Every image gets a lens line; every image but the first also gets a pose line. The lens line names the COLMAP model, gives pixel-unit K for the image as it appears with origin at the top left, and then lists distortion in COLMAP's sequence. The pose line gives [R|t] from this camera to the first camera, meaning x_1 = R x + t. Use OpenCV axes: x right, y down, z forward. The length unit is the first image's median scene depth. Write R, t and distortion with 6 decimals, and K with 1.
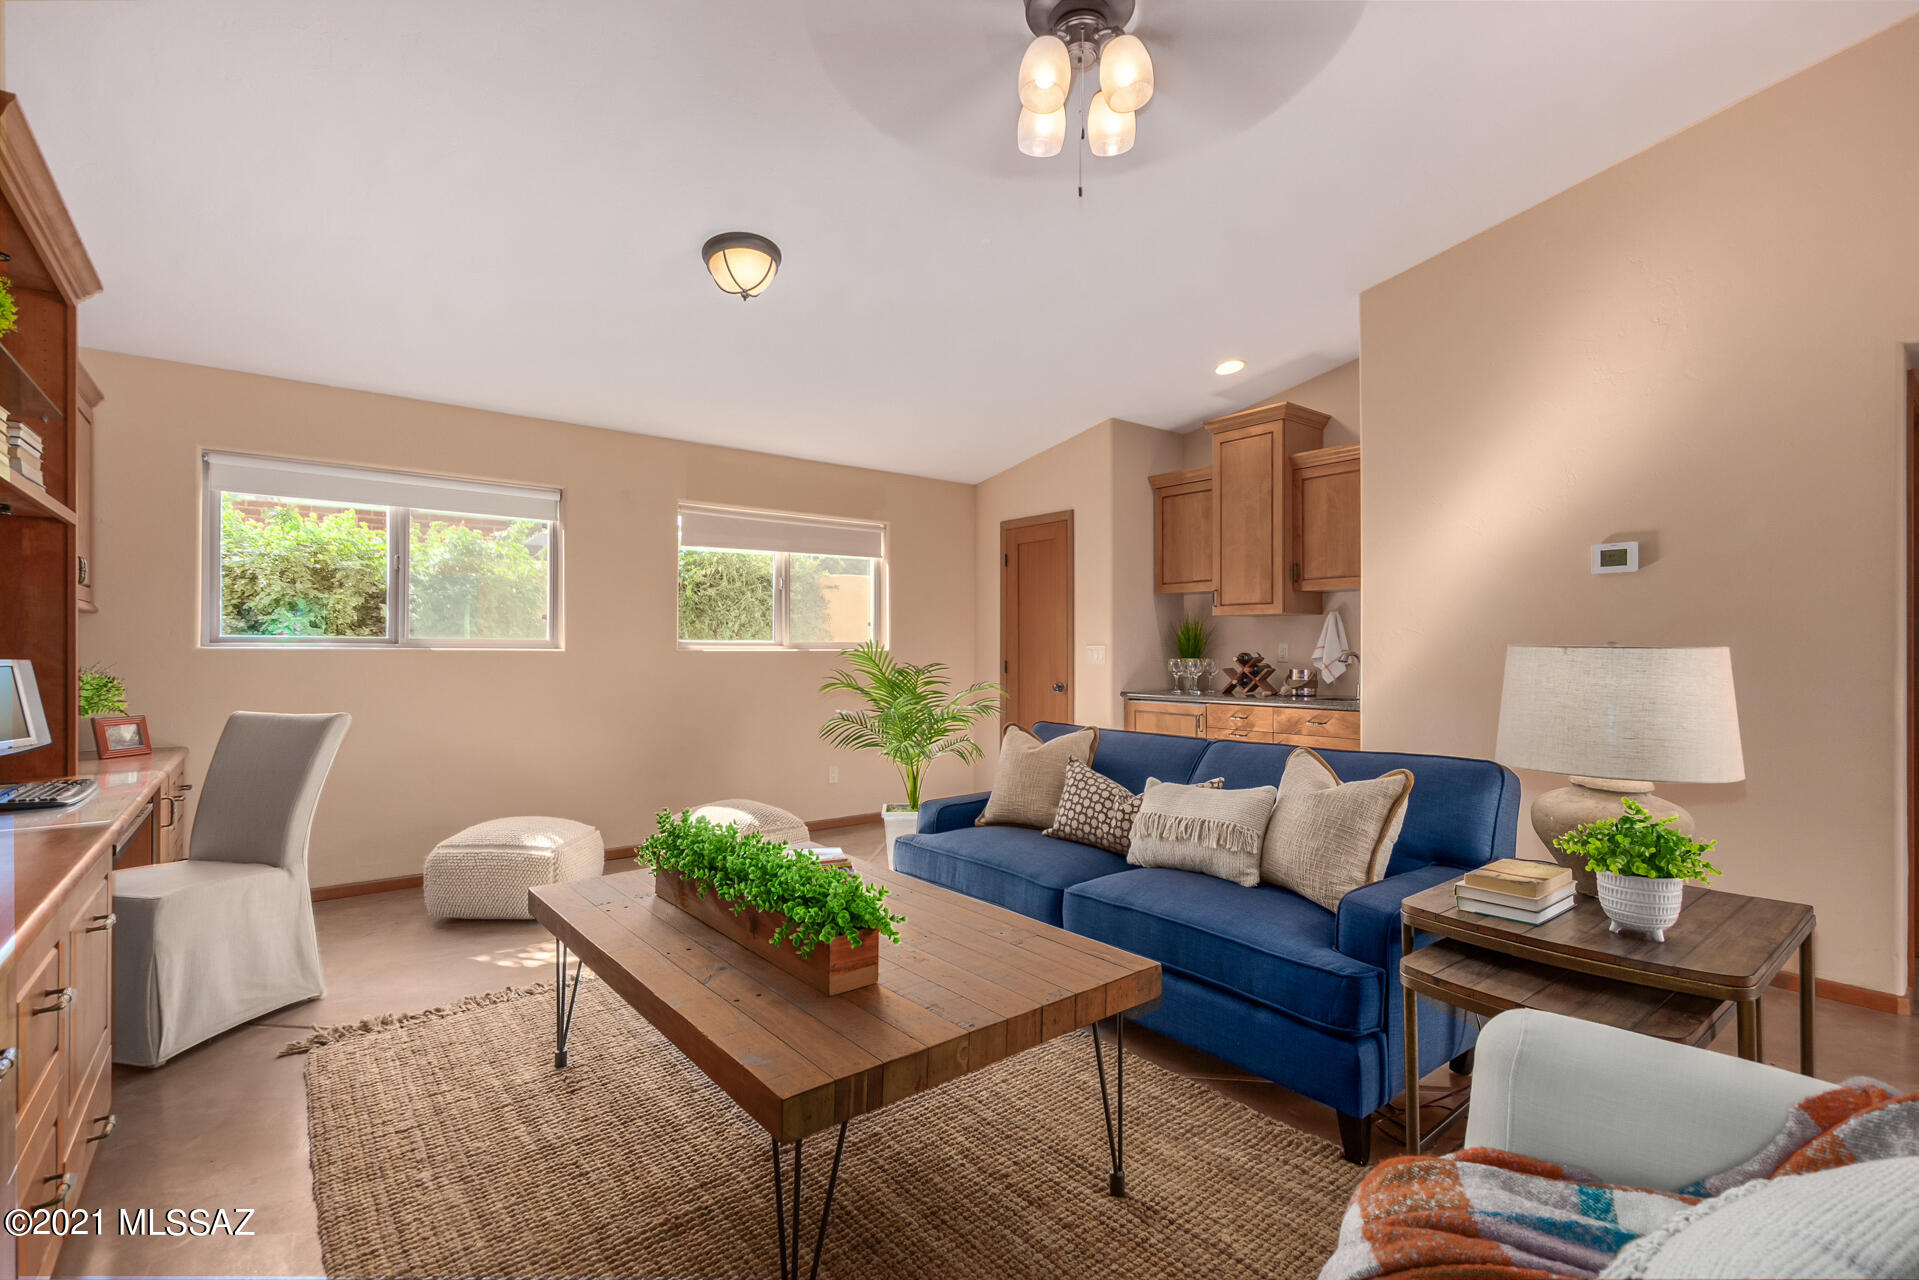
lens RADIAL K [[878.9, 0, 959.5], [0, 878.9, 640.0], [0, 0, 1]] dist [0.030107, -0.000031]
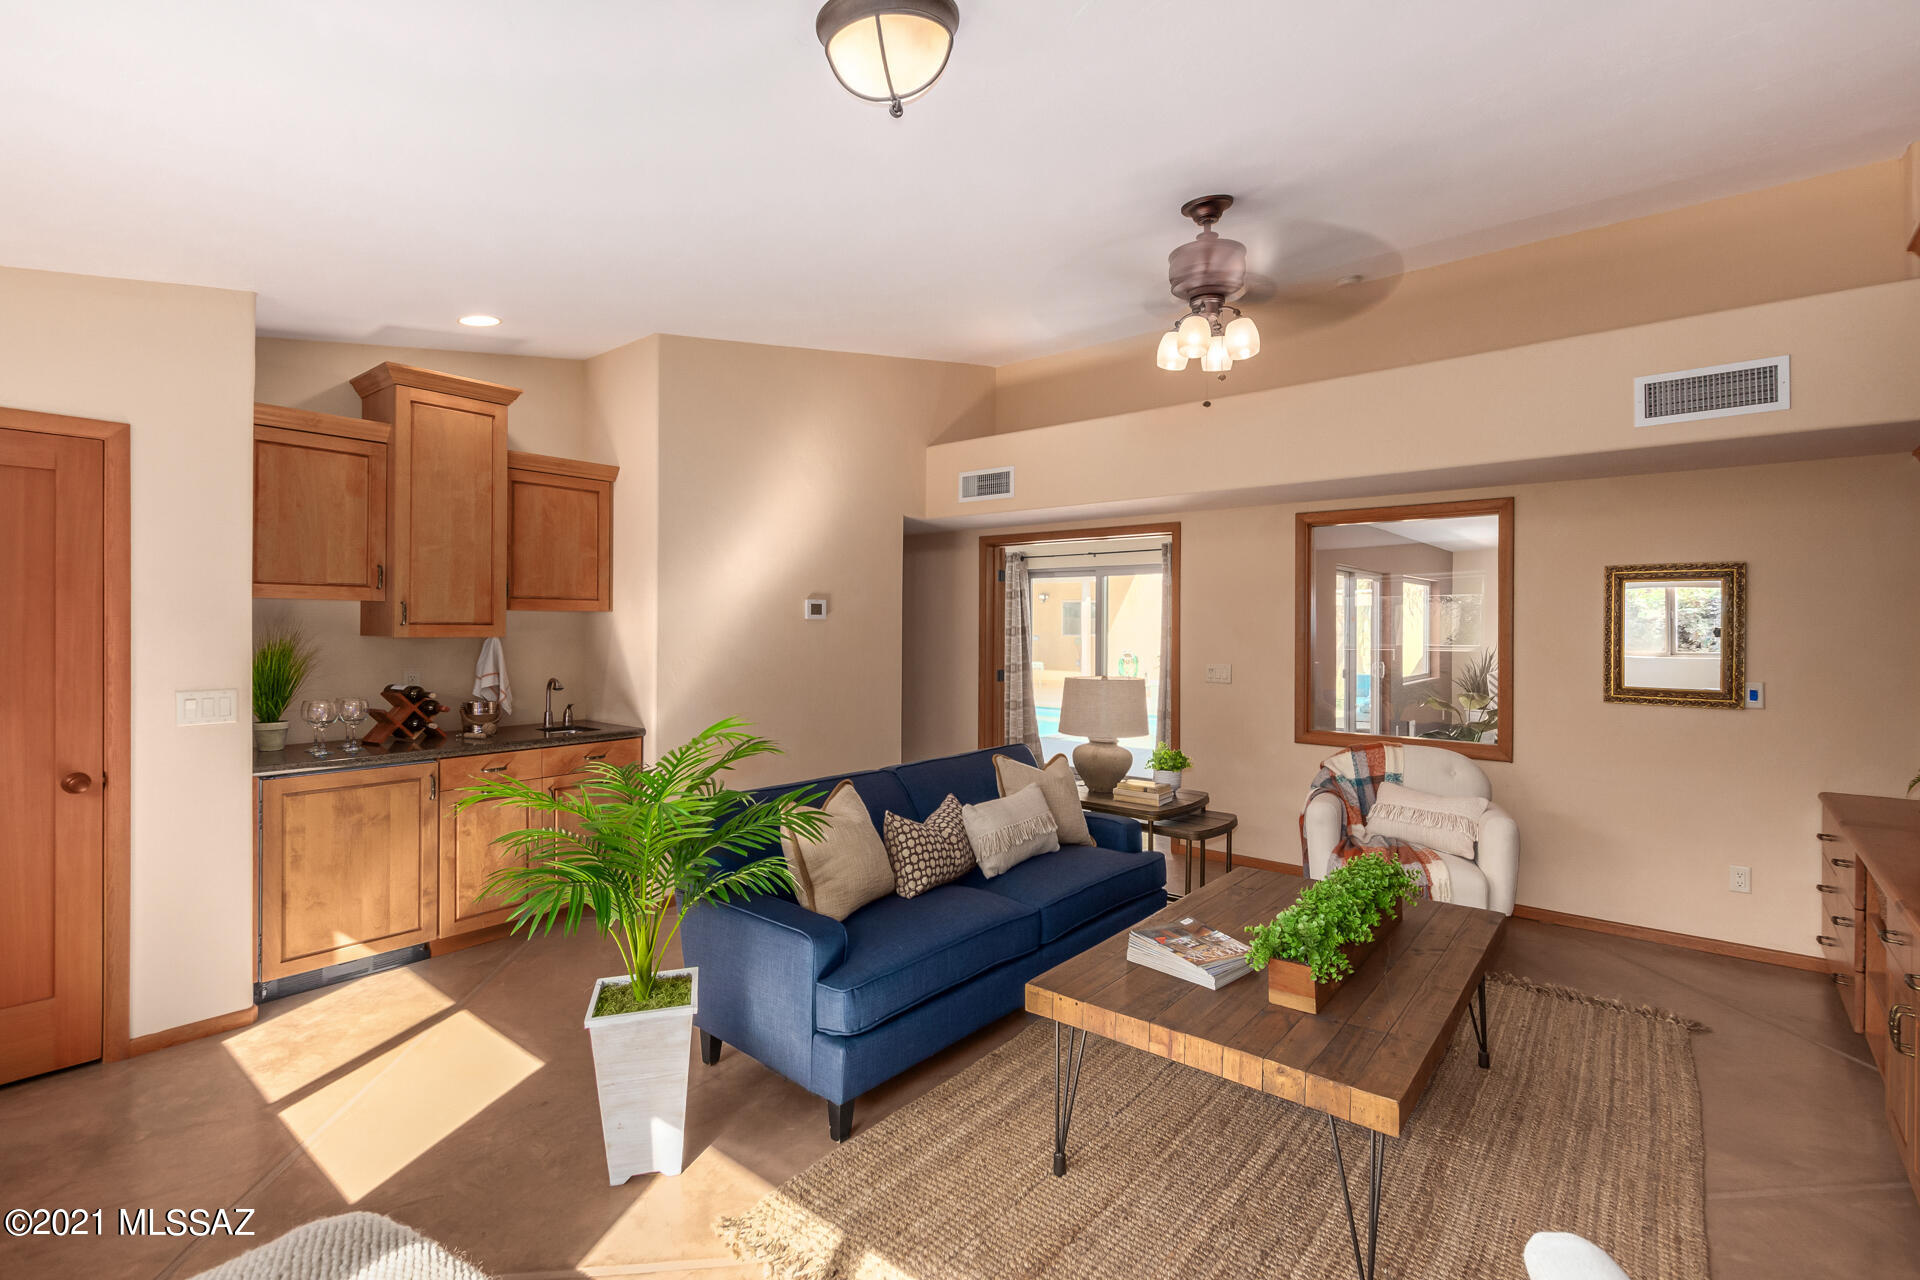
lens RADIAL K [[879.4, 0, 960.0], [0, 879.4, 640.0], [0, 0, 1]] dist [0.030107, -0.000031]
pose [[-0.172939, -0.012710, 0.984851, -0.552138], [-0.011474, 0.999875, 0.010889, -0.042425], [-0.984866, -0.009417, -0.173063, 0.732286]]
